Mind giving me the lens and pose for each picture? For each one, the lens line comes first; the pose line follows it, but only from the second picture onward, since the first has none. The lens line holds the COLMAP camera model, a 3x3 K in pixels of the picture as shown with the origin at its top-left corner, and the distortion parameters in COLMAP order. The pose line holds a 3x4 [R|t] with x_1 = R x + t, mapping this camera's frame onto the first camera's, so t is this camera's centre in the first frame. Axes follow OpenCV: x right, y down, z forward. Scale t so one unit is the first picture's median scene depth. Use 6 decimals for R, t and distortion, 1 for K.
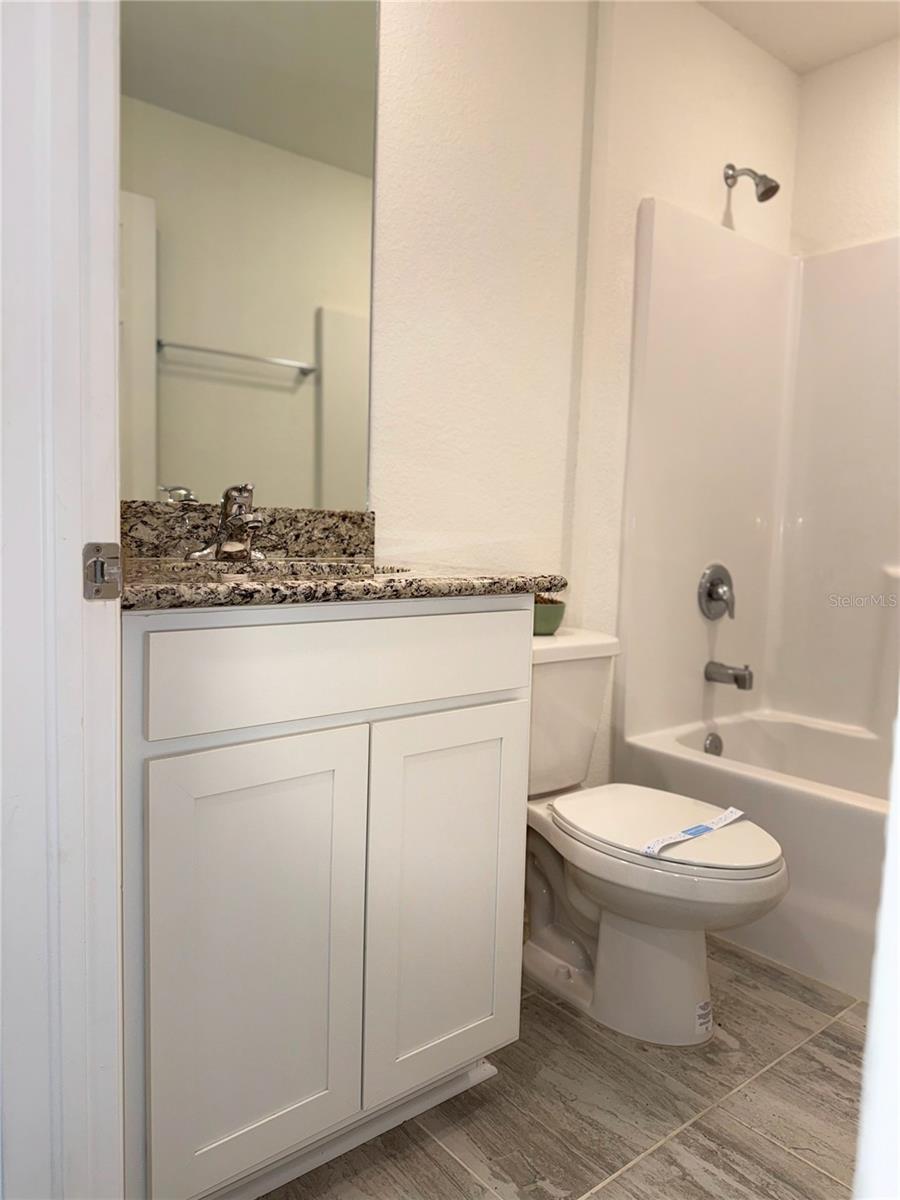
lens RADIAL K [[834.9, 0, 450.0], [0, 834.9, 600.0], [0, 0, 1]] dist [-0.039473, 0.002107]
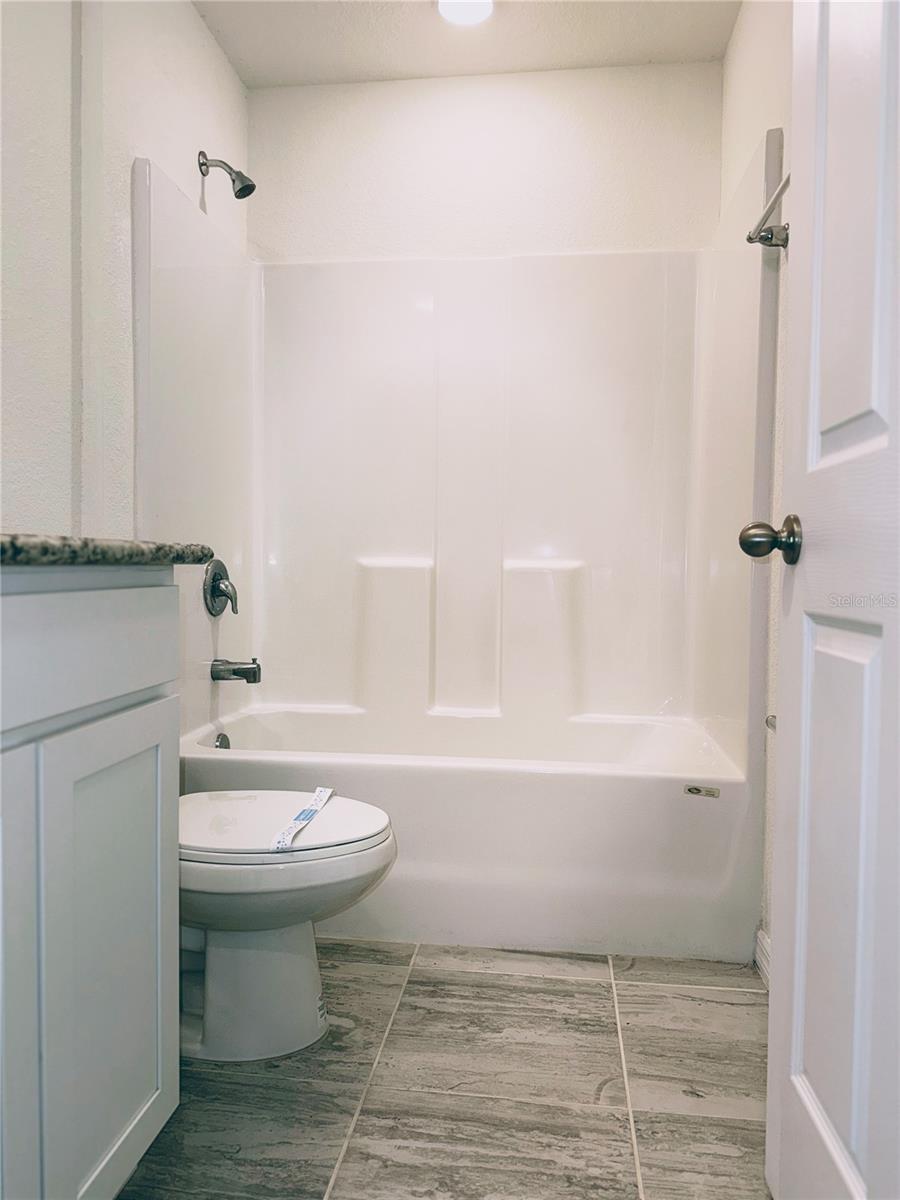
lens RADIAL K [[829.7, 0, 450.0], [0, 829.7, 600.0], [0, 0, 1]] dist [0.004061, -0.031565]
pose [[0.720241, -0.050956, 0.691850, -0.244521], [0.072232, 0.997386, -0.001737, 0.041231], [-0.689954, 0.051225, 0.722039, 0.172634]]
